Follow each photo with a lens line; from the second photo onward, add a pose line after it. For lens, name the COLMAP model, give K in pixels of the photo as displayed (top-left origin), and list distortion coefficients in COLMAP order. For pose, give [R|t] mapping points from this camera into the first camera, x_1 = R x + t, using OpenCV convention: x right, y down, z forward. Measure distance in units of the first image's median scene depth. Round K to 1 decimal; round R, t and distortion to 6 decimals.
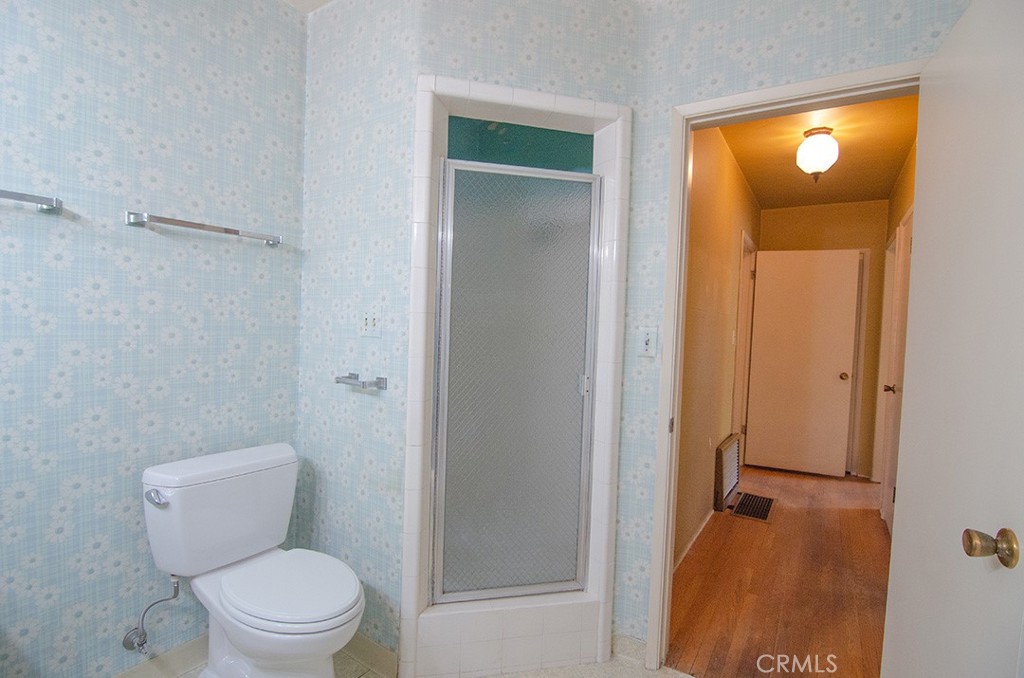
lens RADIAL K [[485.7, 0, 512.0], [0, 485.7, 339.0], [0, 0, 1]] dist [-0.015259, -0.000578]
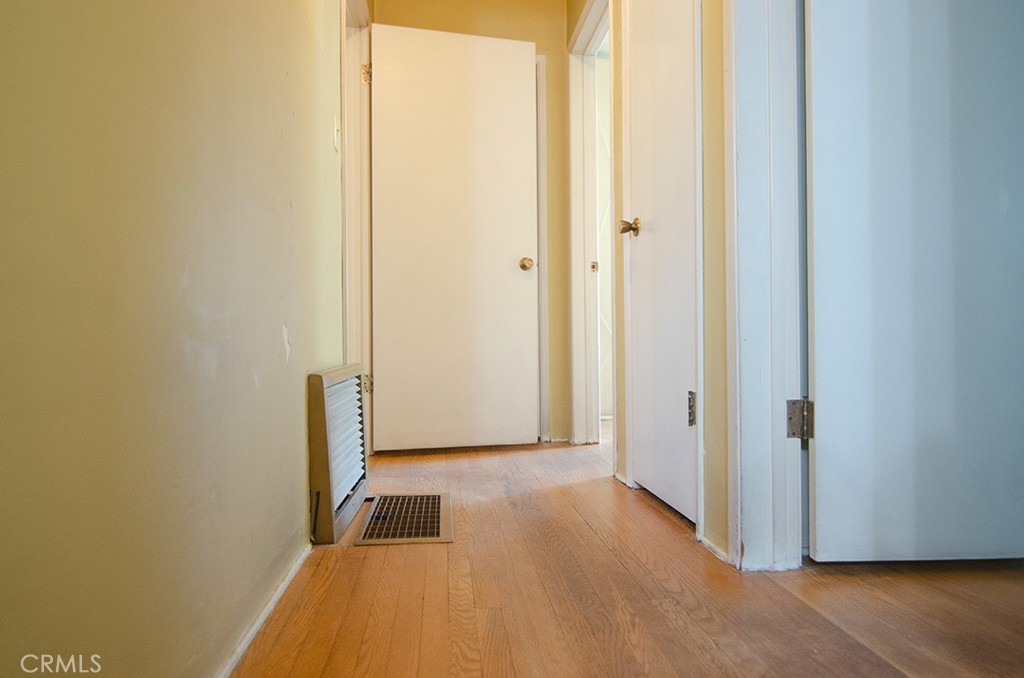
lens RADIAL K [[670.7, 0, 512.0], [0, 670.7, 339.0], [0, 0, 1]] dist [-0.001680, -0.000161]
pose [[0.777154, -0.042029, 0.627905, 0.197796], [0.057801, 0.998317, -0.004718, 0.184831], [-0.626650, 0.039960, 0.778275, 0.444641]]
